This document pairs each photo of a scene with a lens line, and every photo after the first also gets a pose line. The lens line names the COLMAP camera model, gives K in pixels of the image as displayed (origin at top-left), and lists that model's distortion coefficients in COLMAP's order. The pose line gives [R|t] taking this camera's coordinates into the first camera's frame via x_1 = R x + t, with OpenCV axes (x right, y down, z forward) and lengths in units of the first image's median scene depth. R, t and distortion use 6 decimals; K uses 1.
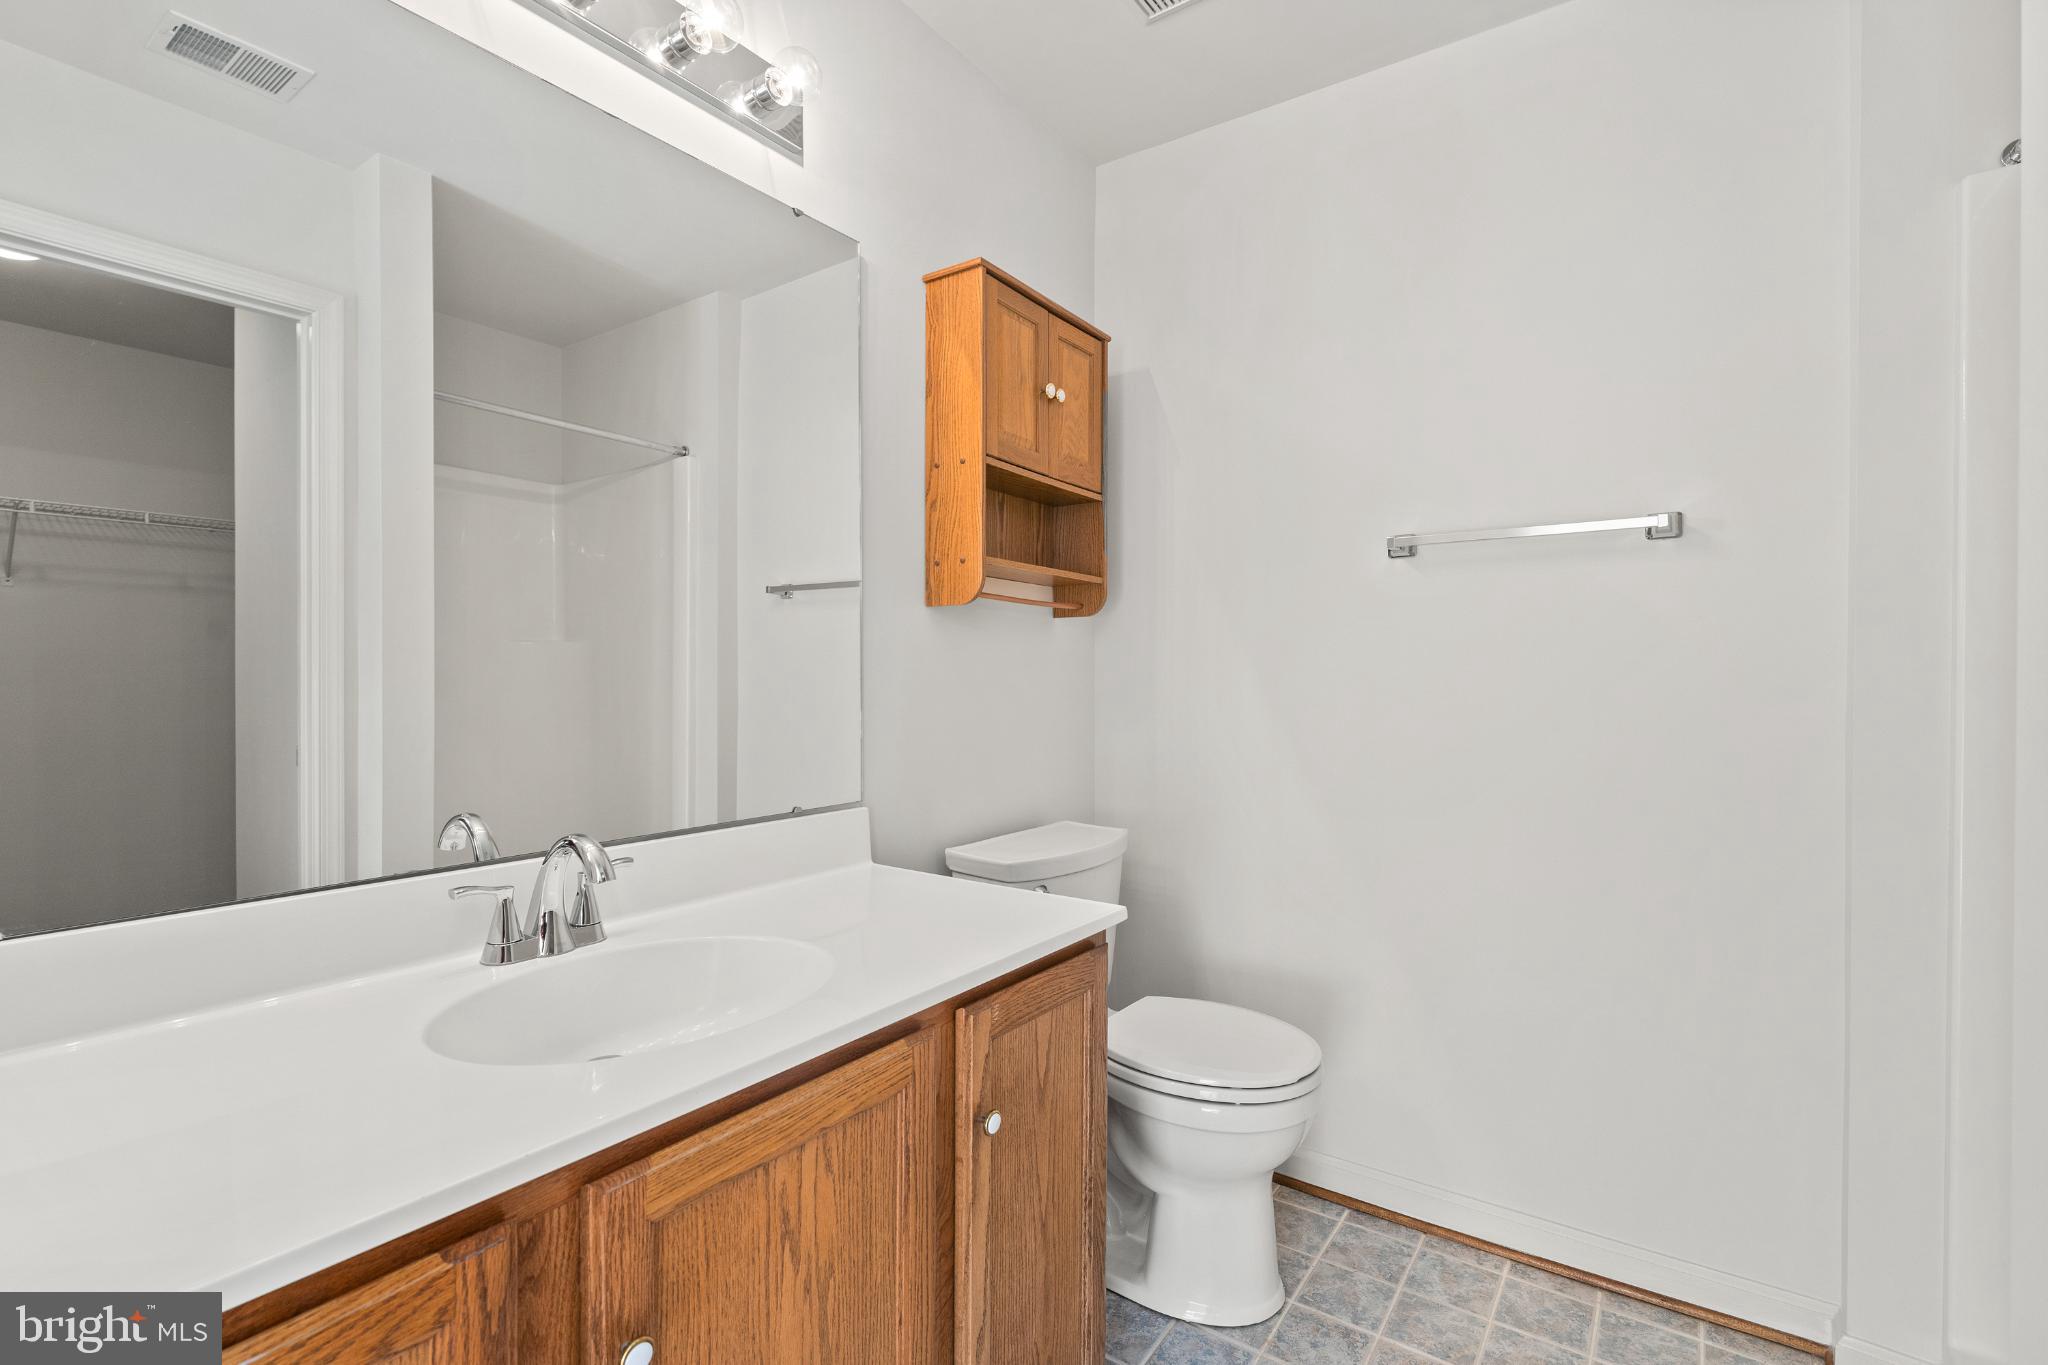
lens RADIAL K [[948.6, 0, 1024.0], [0, 948.6, 682.5], [0, 0, 1]] dist [0.000110, -0.000001]
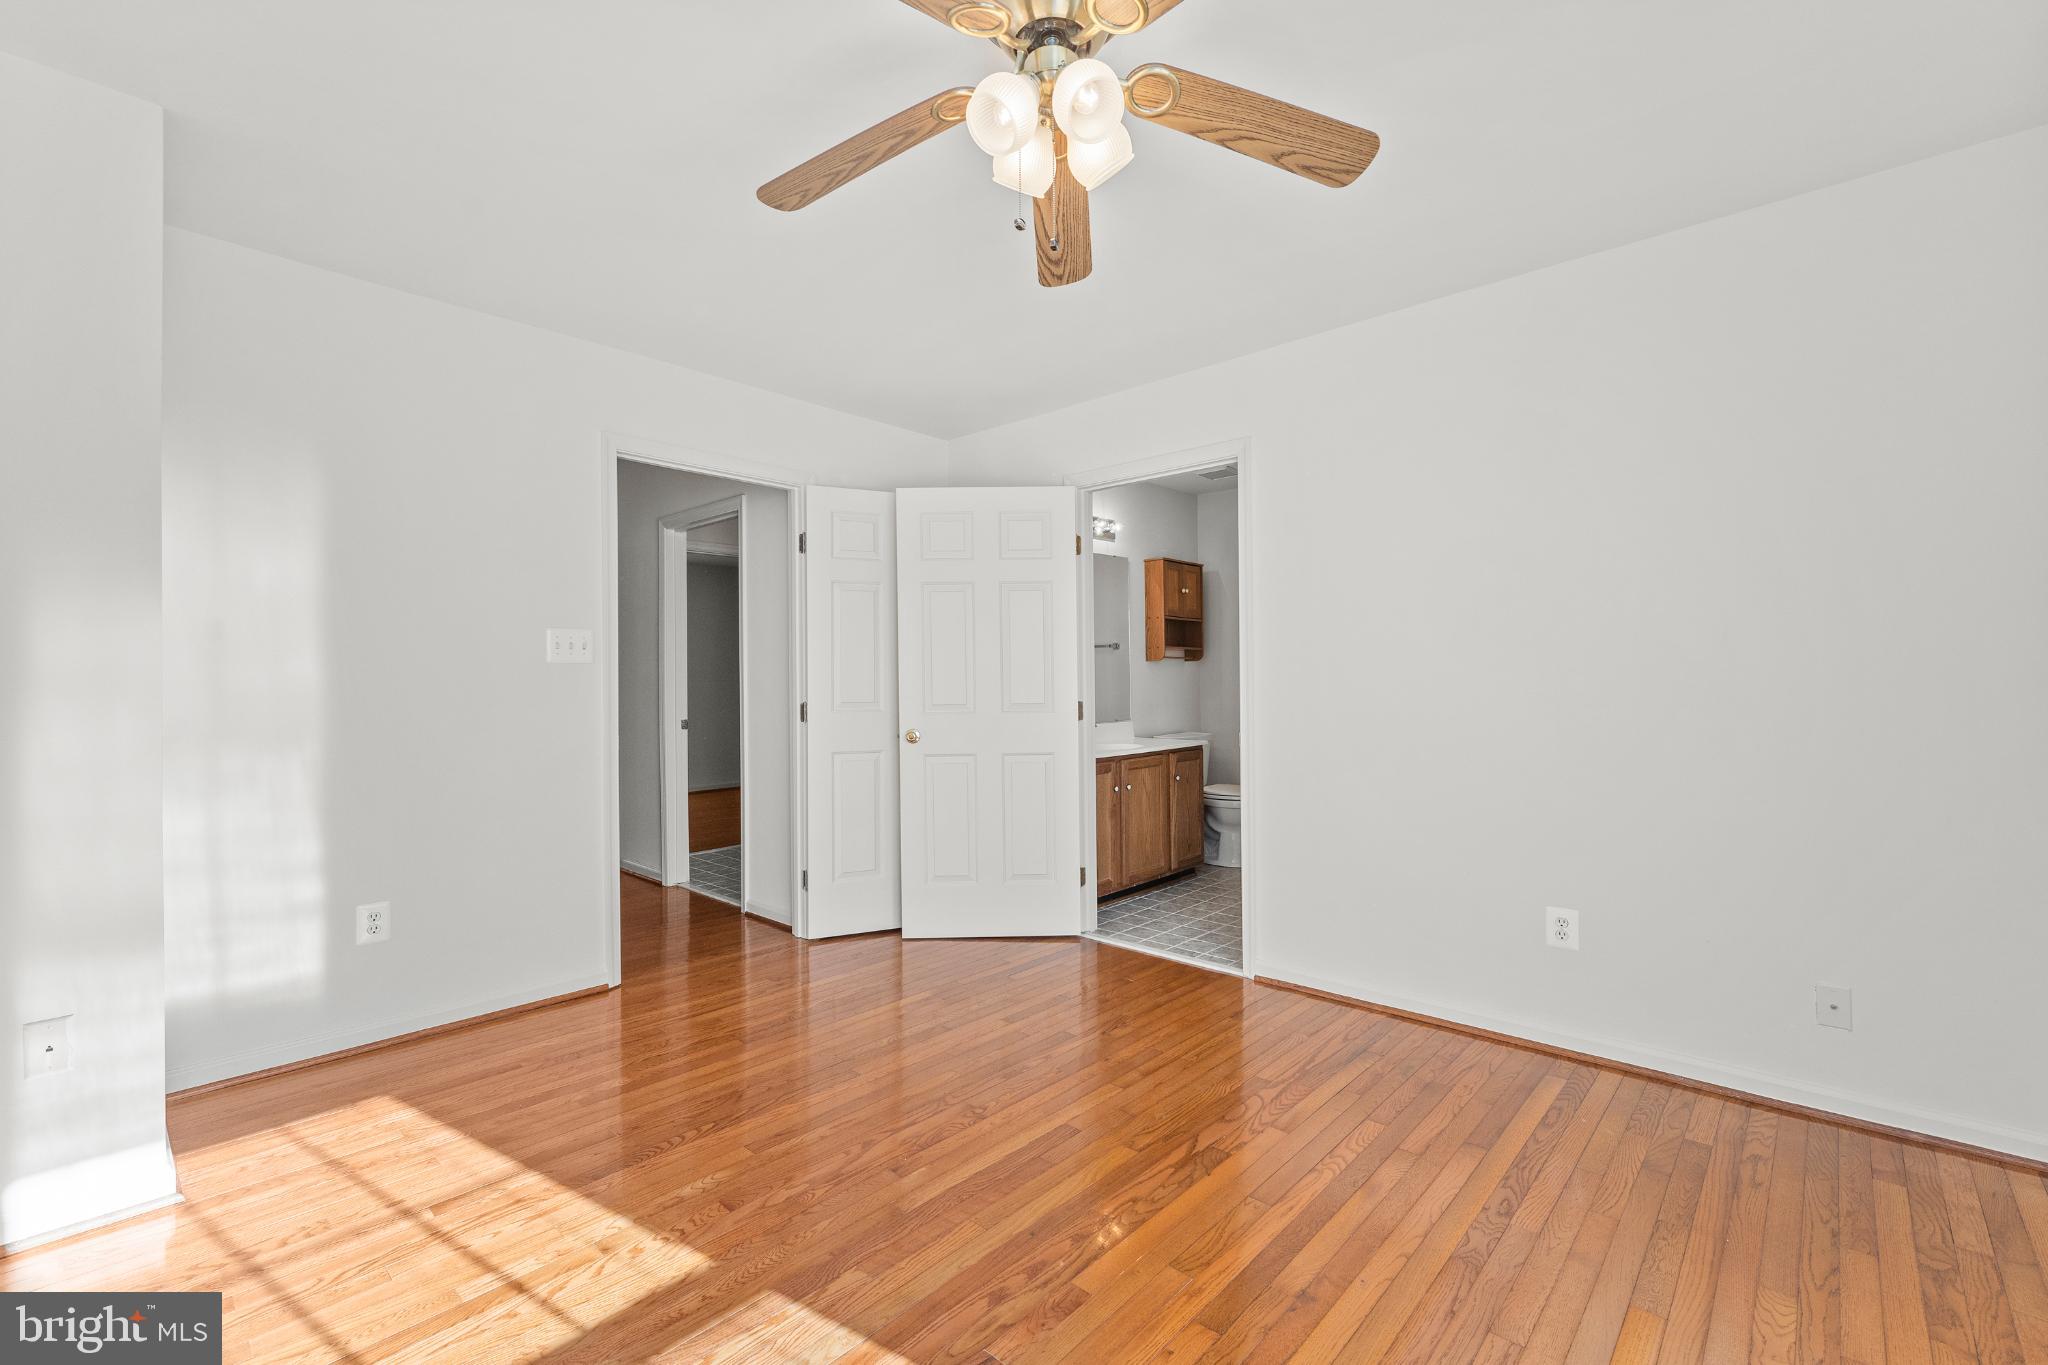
lens RADIAL K [[882.0, 0, 1026.6], [0, 882.0, 688.8], [0, 0, 1]] dist [-0.000906, -0.000153]
pose [[0.992361, -0.014538, -0.122508, -0.143111], [0.013152, 0.999840, -0.012122, 0.048173], [0.122665, 0.010419, 0.992393, -2.075027]]
